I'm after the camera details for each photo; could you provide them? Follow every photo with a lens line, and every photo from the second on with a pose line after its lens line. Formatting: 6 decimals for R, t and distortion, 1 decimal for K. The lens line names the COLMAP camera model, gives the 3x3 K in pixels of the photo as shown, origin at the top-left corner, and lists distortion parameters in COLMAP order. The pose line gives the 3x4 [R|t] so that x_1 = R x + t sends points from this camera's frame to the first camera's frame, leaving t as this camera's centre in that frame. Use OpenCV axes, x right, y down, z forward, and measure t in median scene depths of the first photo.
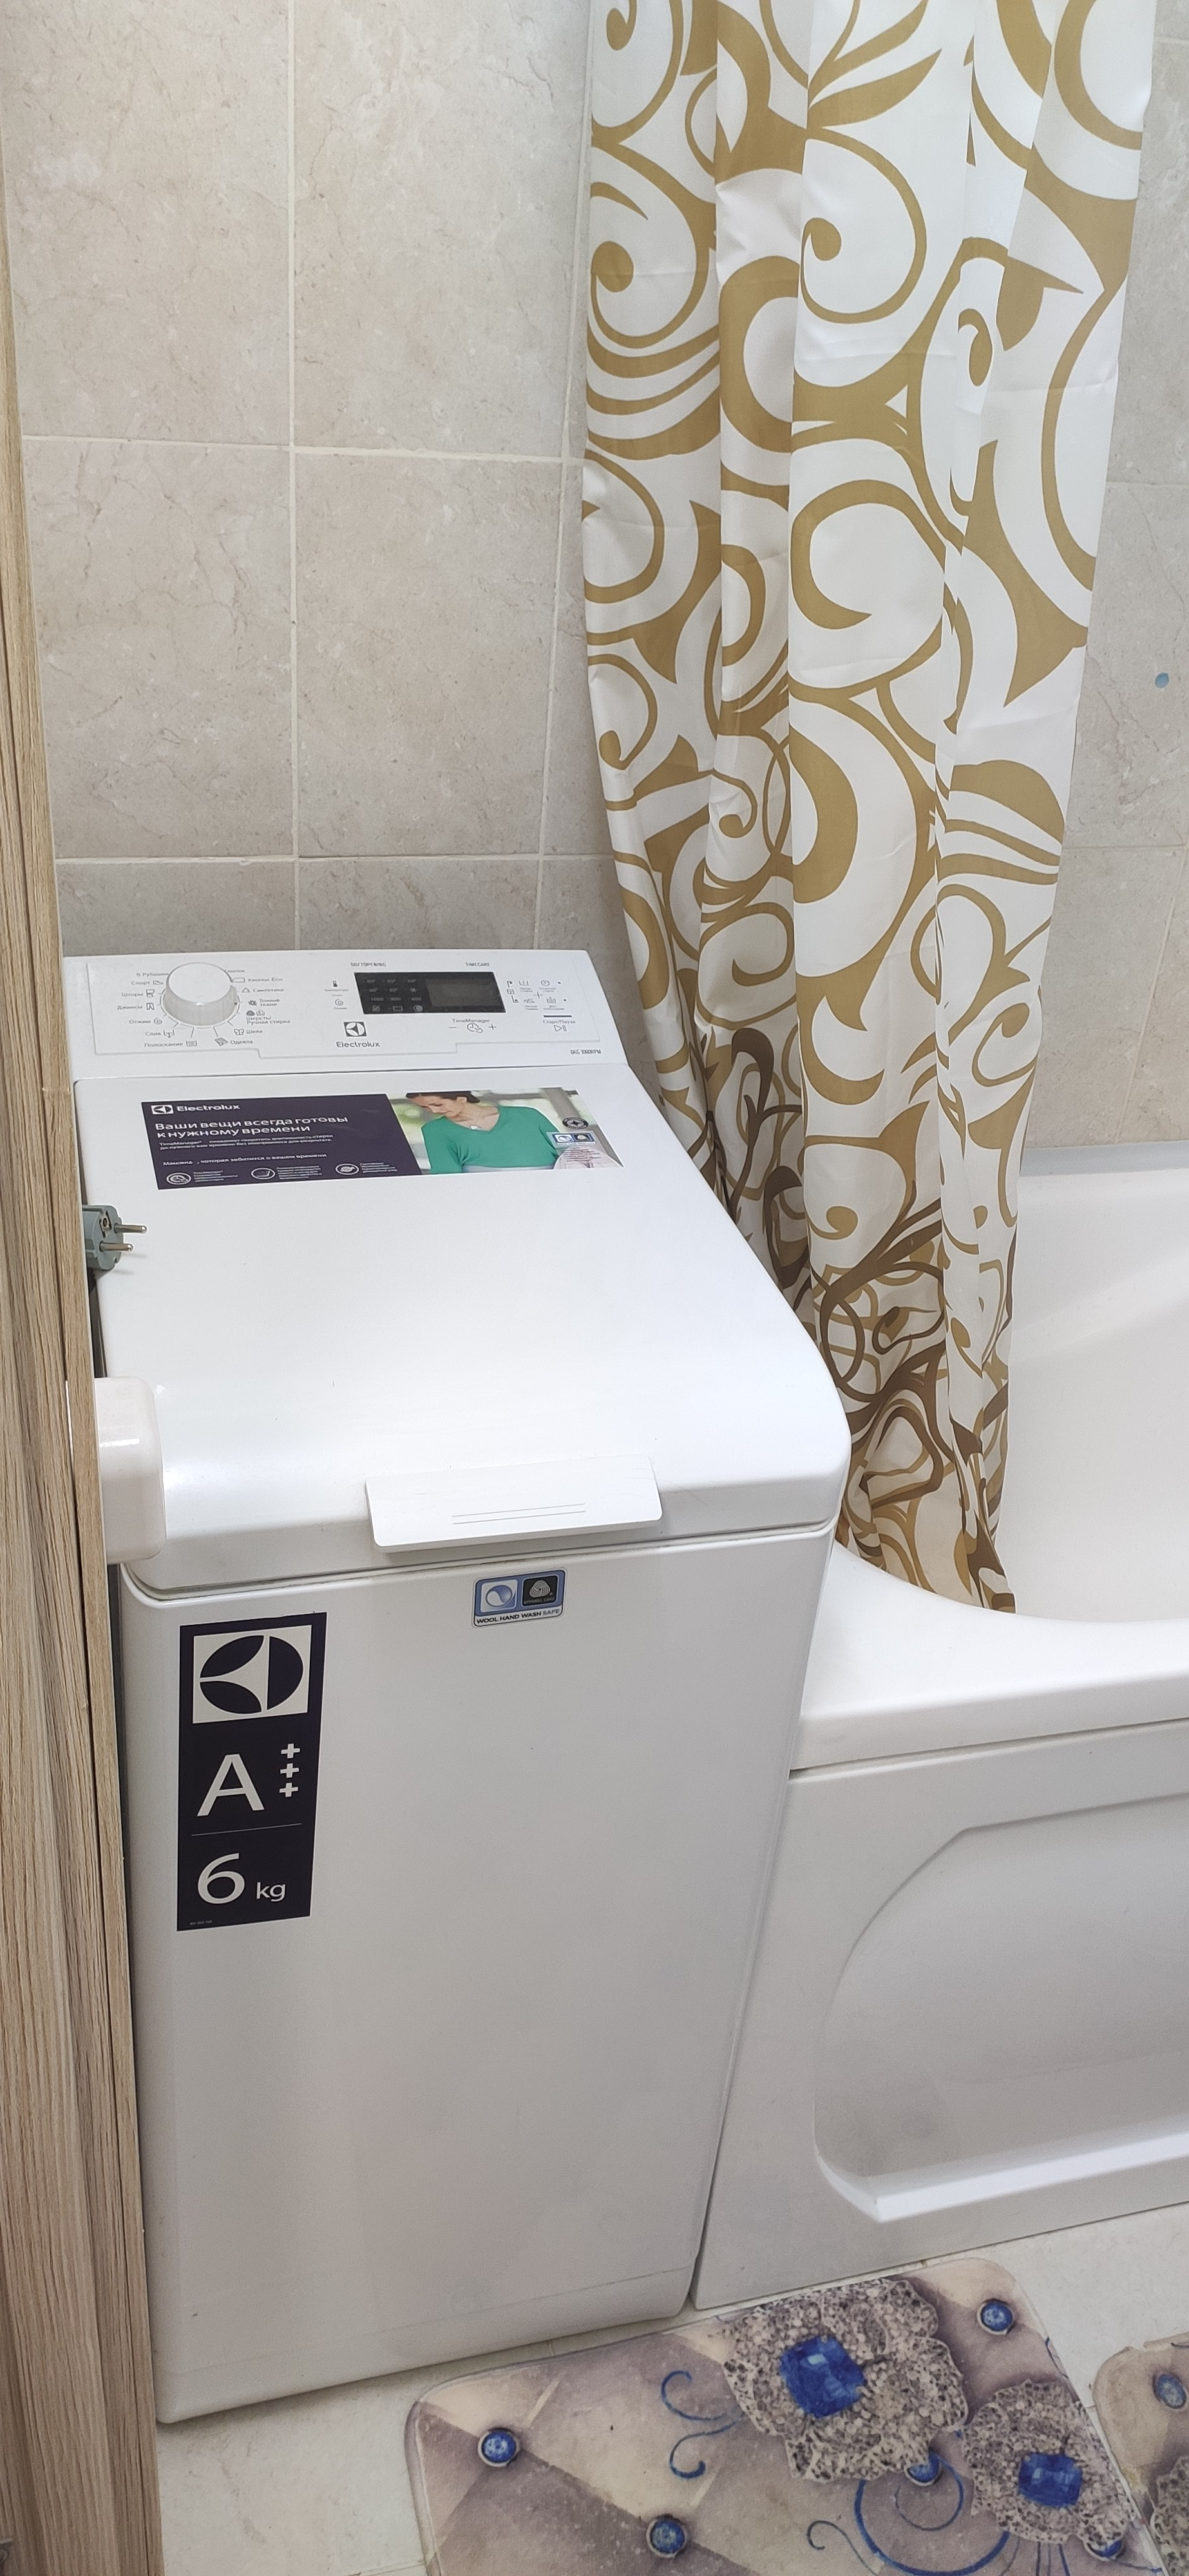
lens RADIAL K [[1949.6, 0, 581.2], [0, 1949.6, 1297.9], [0, 0, 1]] dist [0.080865, -0.128936]
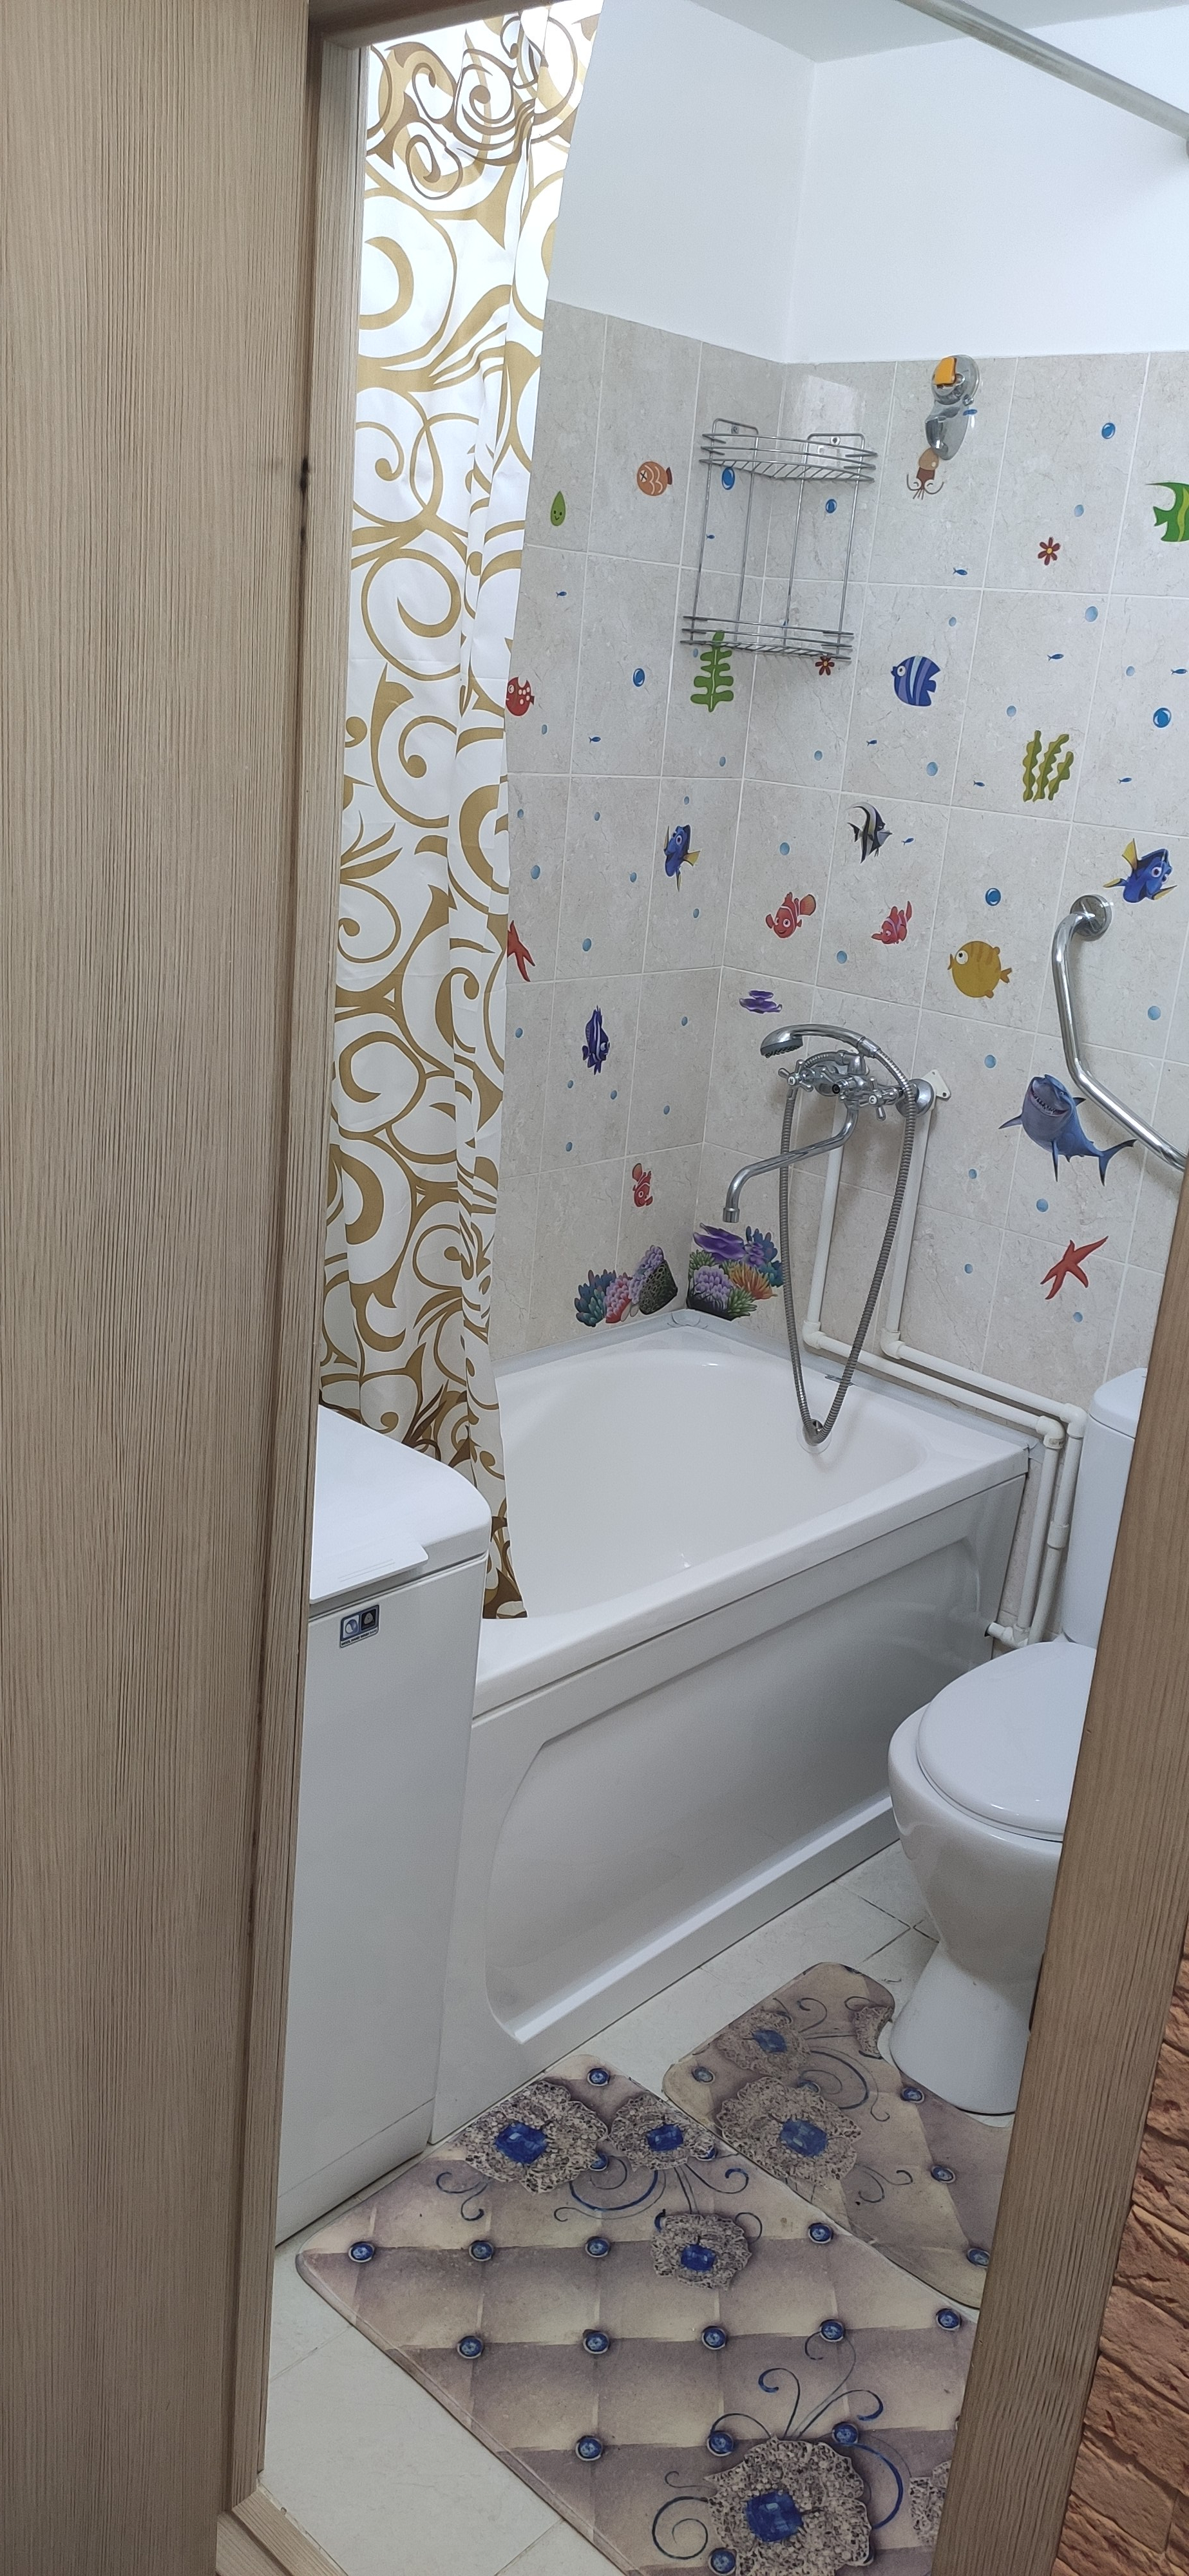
lens RADIAL K [[1949.6, 0, 597.1], [0, 1949.6, 1283.5], [0, 0, 1]] dist [0.080865, -0.128936]
pose [[0.844748, -0.160994, 0.510375, -0.616266], [0.252025, 0.960982, -0.114004, 0.093541], [-0.472107, 0.224932, 0.852362, -0.625406]]
